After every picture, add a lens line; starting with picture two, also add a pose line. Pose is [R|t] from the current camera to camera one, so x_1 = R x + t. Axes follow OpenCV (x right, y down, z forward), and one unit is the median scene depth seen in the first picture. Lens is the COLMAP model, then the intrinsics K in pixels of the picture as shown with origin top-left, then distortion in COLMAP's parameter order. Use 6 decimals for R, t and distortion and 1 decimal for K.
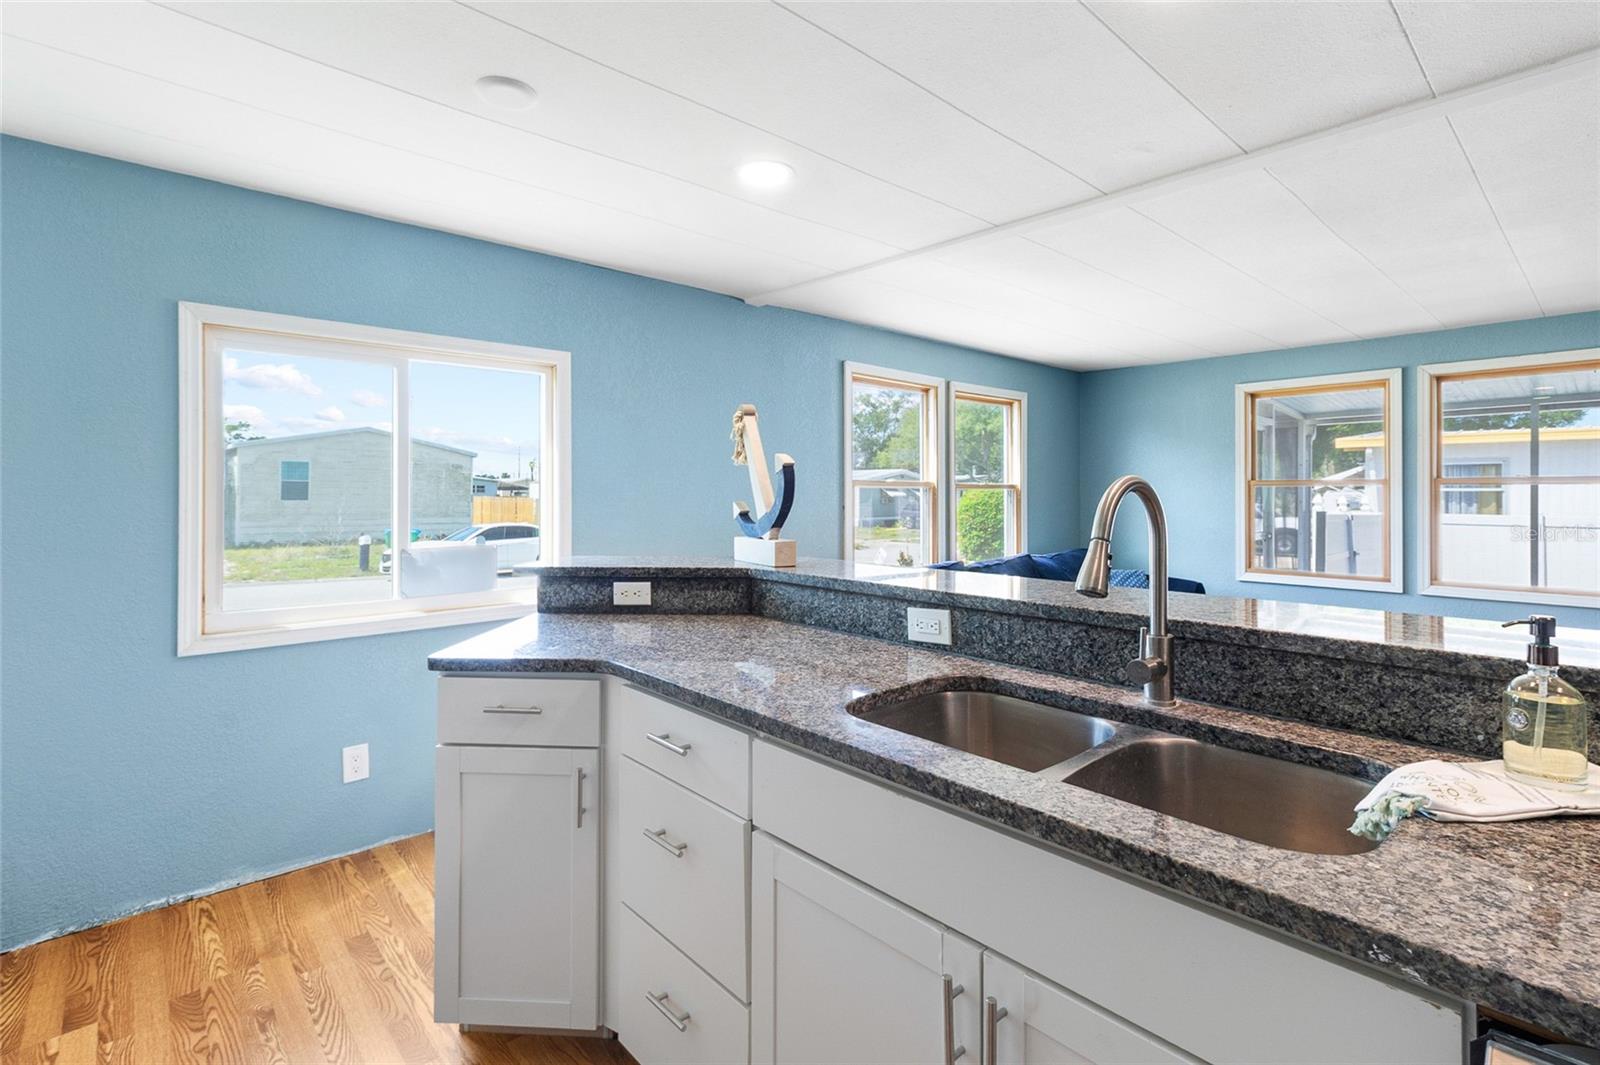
lens RADIAL K [[744.7, 0, 801.6], [0, 744.7, 490.5], [0, 0, 1]] dist [0.005098, -0.000443]
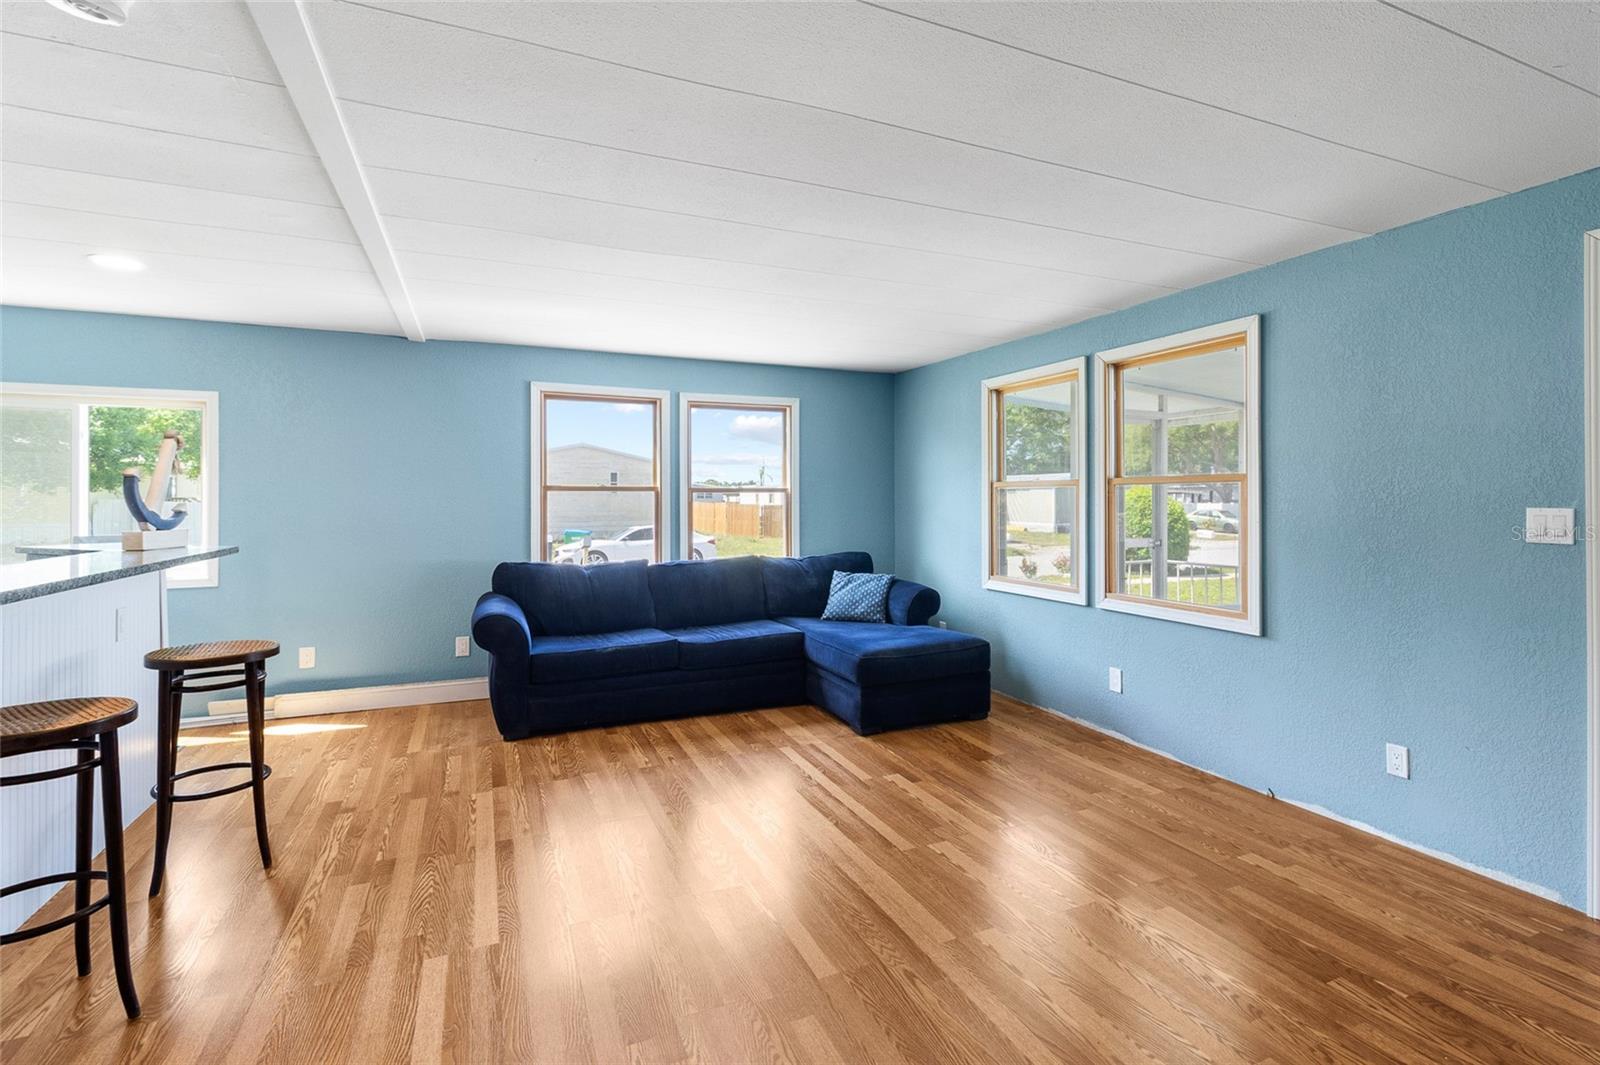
lens RADIAL K [[739.4, 0, 811.5], [0, 739.4, 493.3], [0, 0, 1]] dist [0.001919, -0.000119]
pose [[0.951486, -0.005438, -0.307644, 1.528693], [0.004405, 0.999982, -0.004053, 0.007994], [0.307661, 0.002501, 0.951493, 0.097199]]
